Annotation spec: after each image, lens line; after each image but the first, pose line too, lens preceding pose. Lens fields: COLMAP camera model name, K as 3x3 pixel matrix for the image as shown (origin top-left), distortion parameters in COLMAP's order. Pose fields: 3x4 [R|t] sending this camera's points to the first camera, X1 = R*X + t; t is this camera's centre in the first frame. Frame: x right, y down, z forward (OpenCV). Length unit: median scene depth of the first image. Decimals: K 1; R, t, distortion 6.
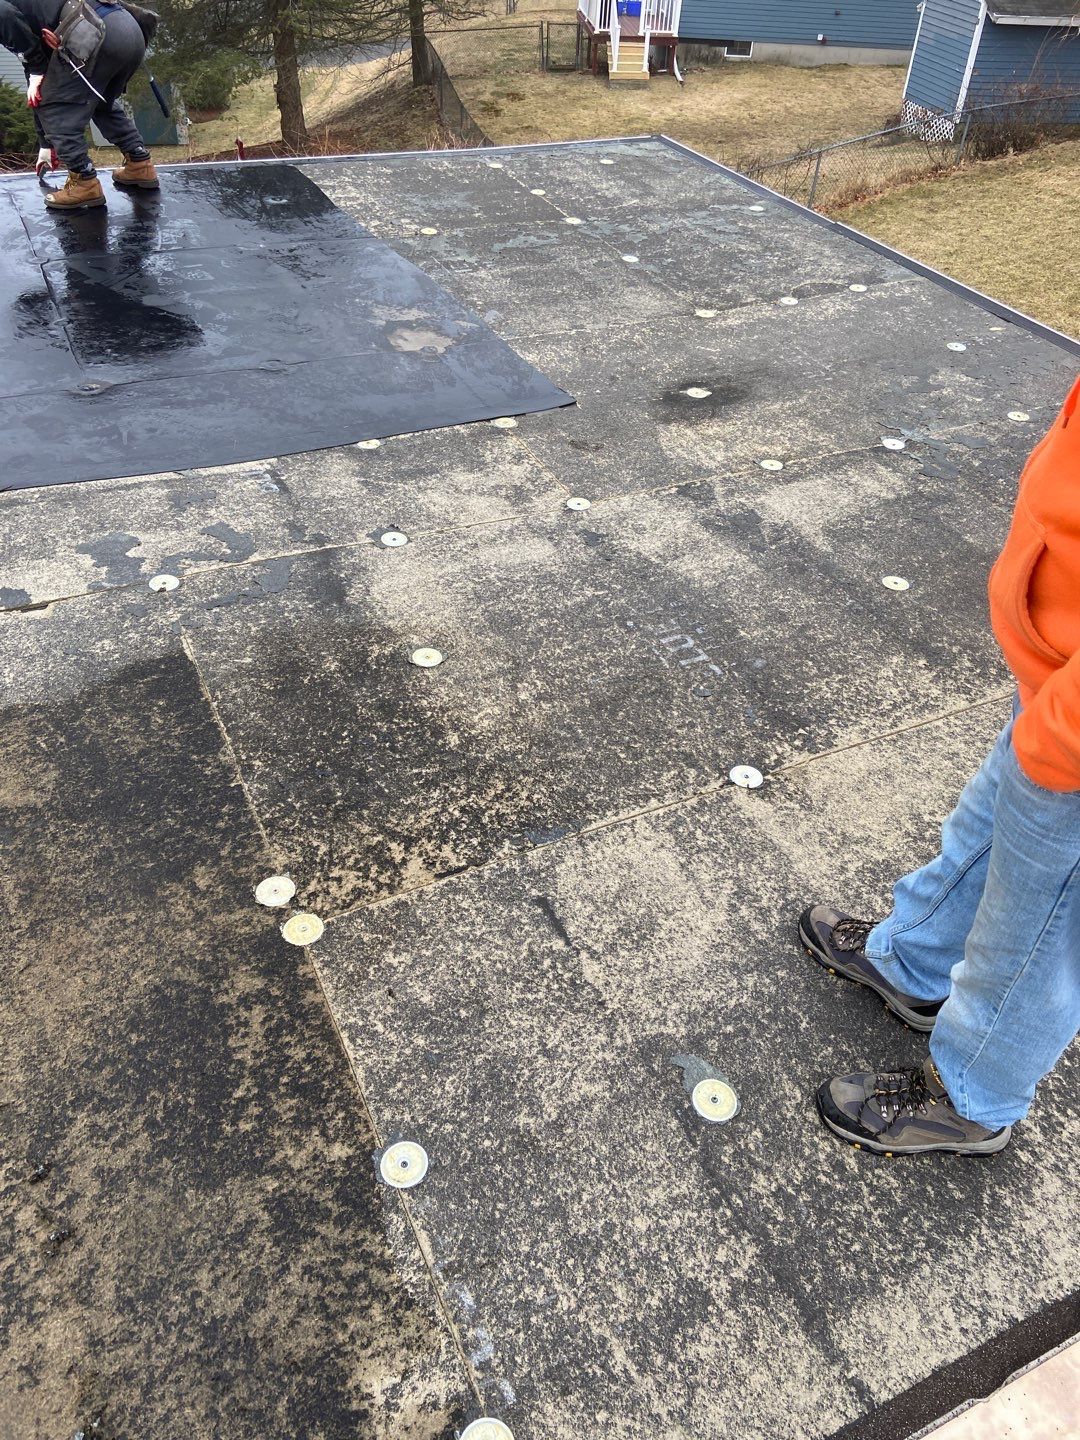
lens RADIAL K [[1081.6, 0, 546.8], [0, 1081.6, 715.4], [0, 0, 1]] dist [0.121114, -0.147722]
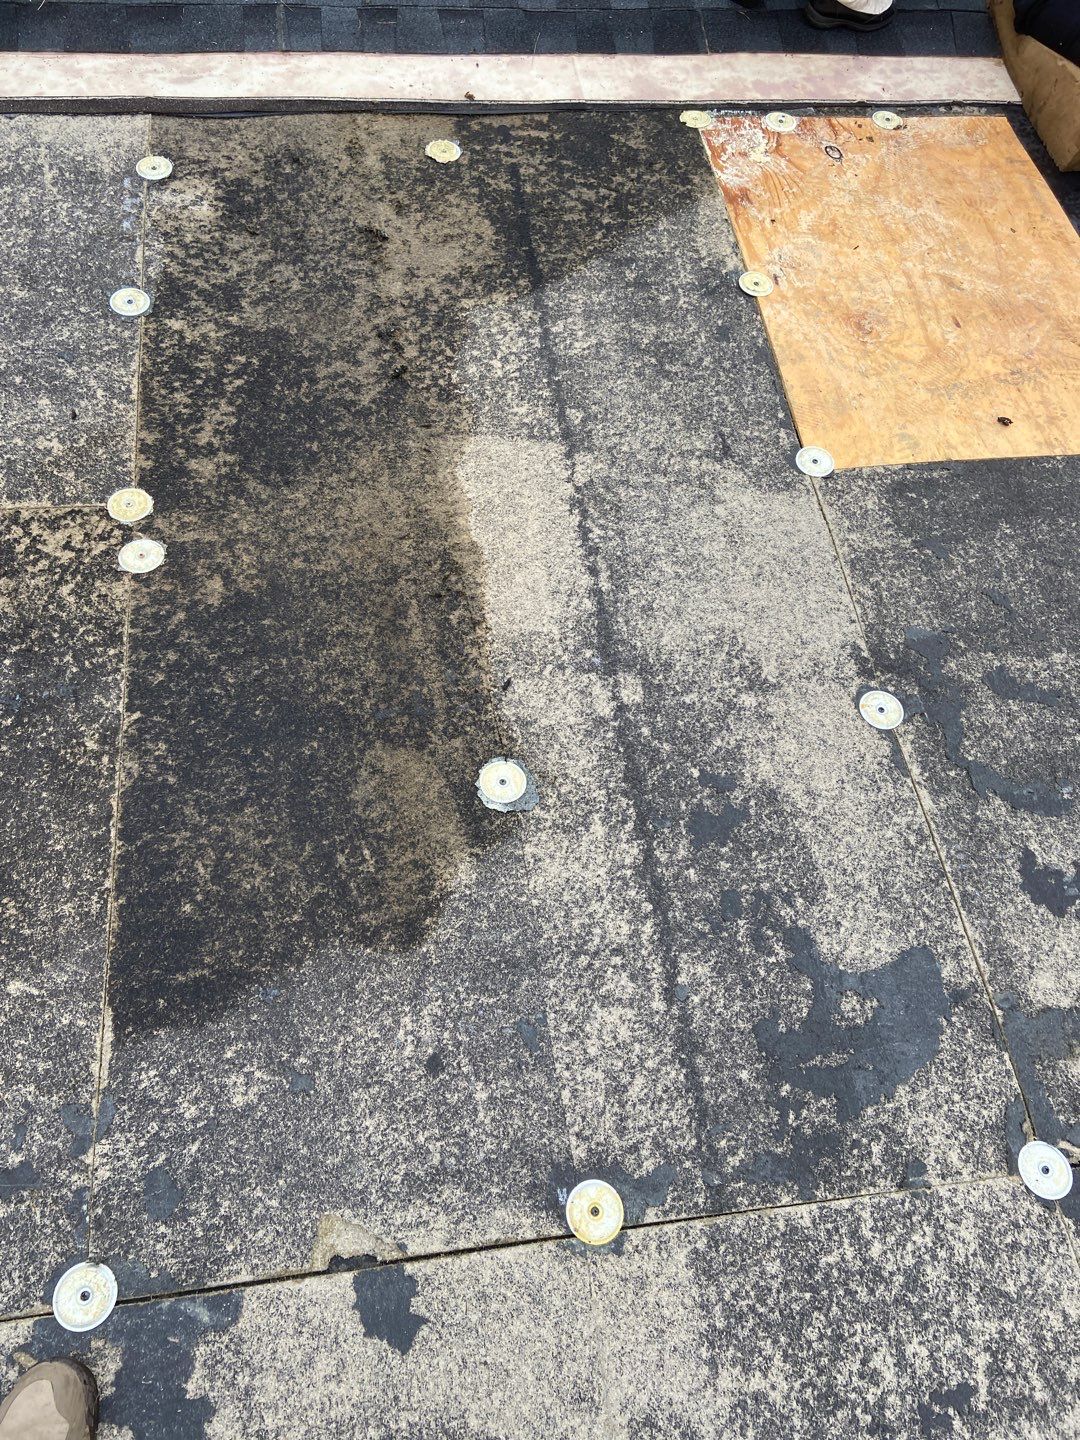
lens RADIAL K [[1081.6, 0, 531.3], [0, 1081.6, 715.8], [0, 0, 1]] dist [0.121114, -0.147722]
pose [[-0.939980, -0.339212, 0.037057, -0.615173], [0.097729, -0.163571, 0.981679, -0.687378], [-0.326936, 0.926380, 0.186904, 0.851563]]
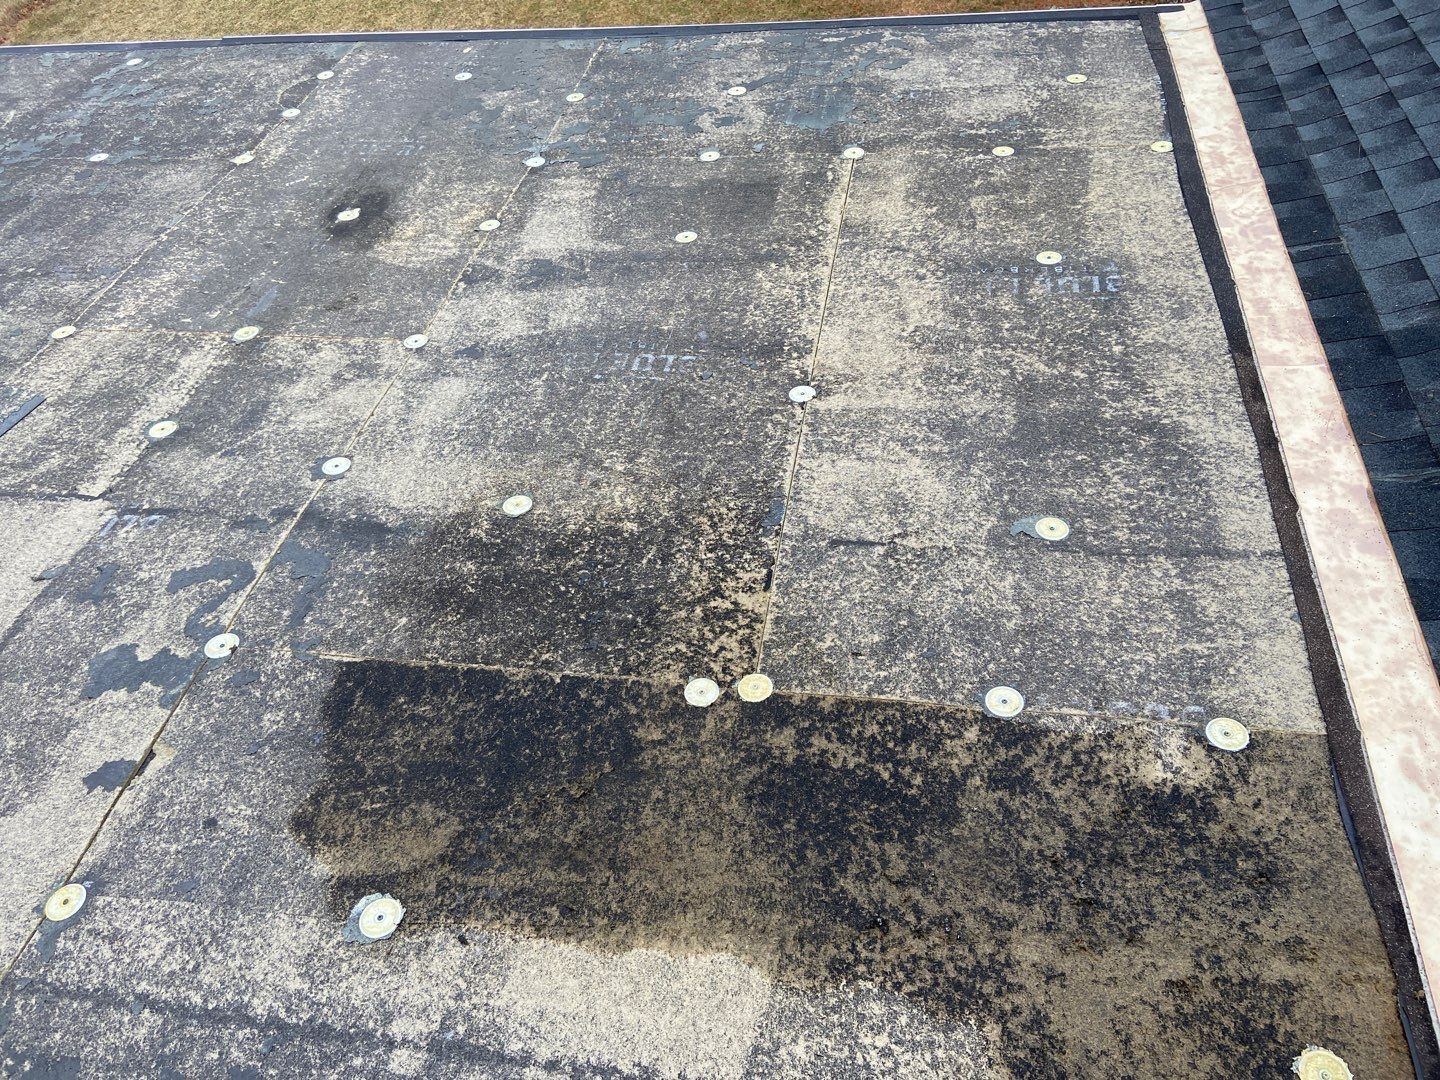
lens RADIAL K [[1081.6, 0, 728.8], [0, 1081.6, 532.0], [0, 0, 1]] dist [0.121114, -0.147722]
pose [[0.575017, -0.641866, 0.507310, -0.677054], [0.620315, 0.746346, 0.241198, -0.201276], [-0.533446, 0.175999, 0.827321, 0.064523]]
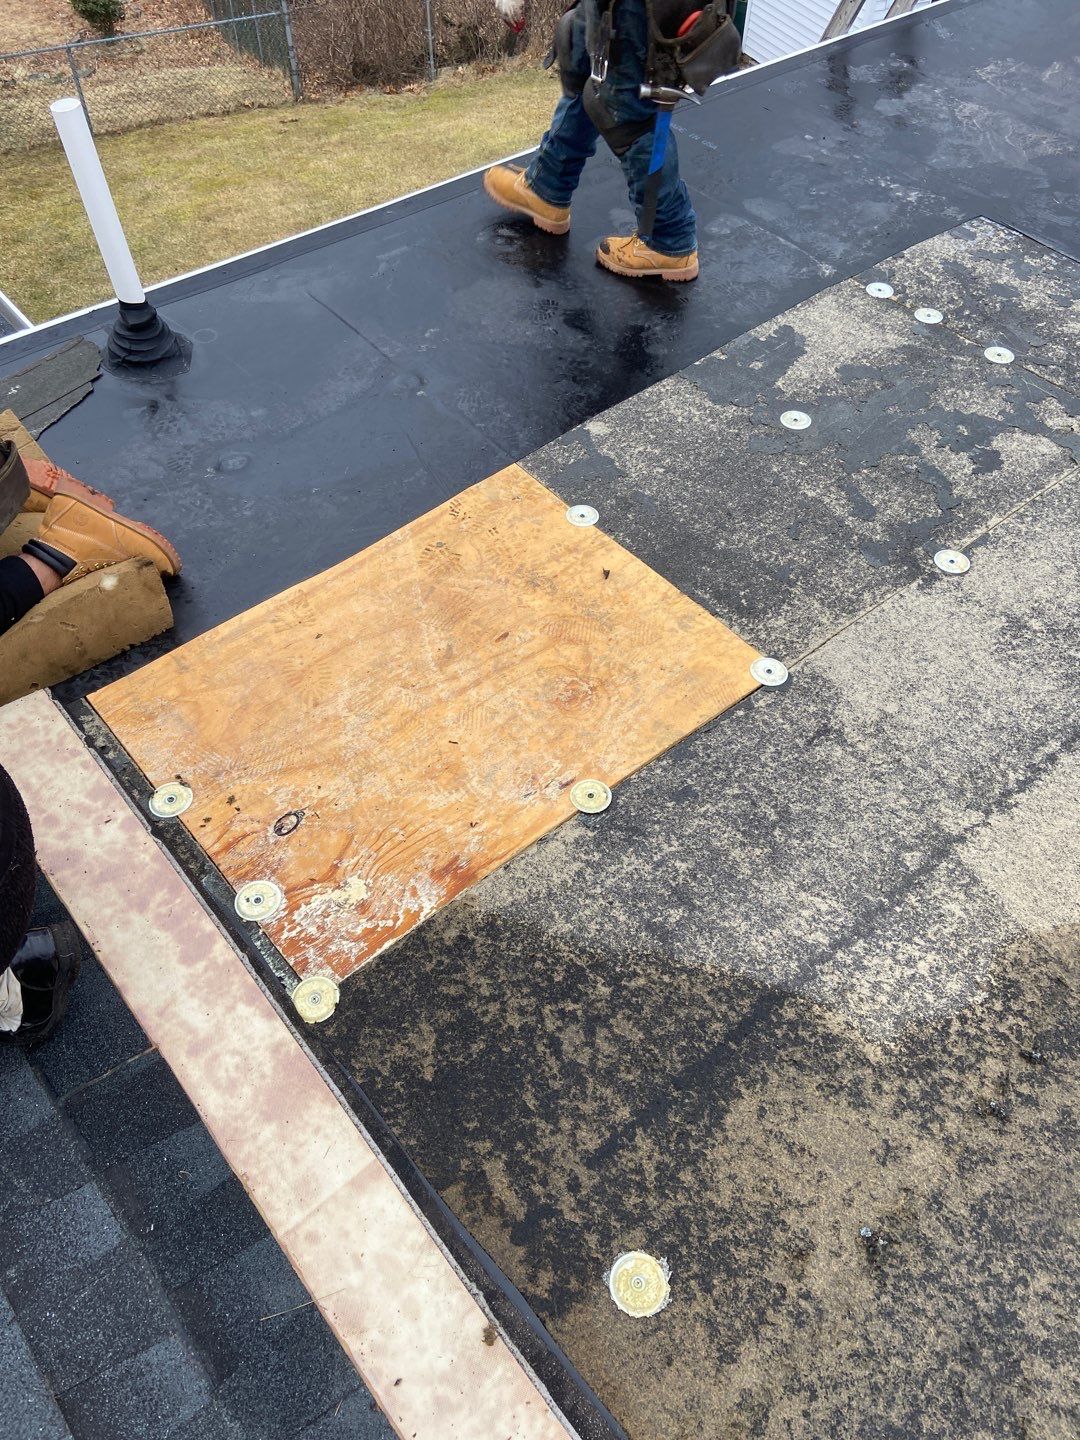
lens RADIAL K [[1081.6, 0, 540.8], [0, 1081.6, 700.3], [0, 0, 1]] dist [0.121114, -0.147722]
pose [[0.240943, 0.713682, -0.657727, -0.109787], [-0.634909, 0.628469, 0.449351, 0.037526], [0.734055, 0.309329, 0.604549, -0.015767]]
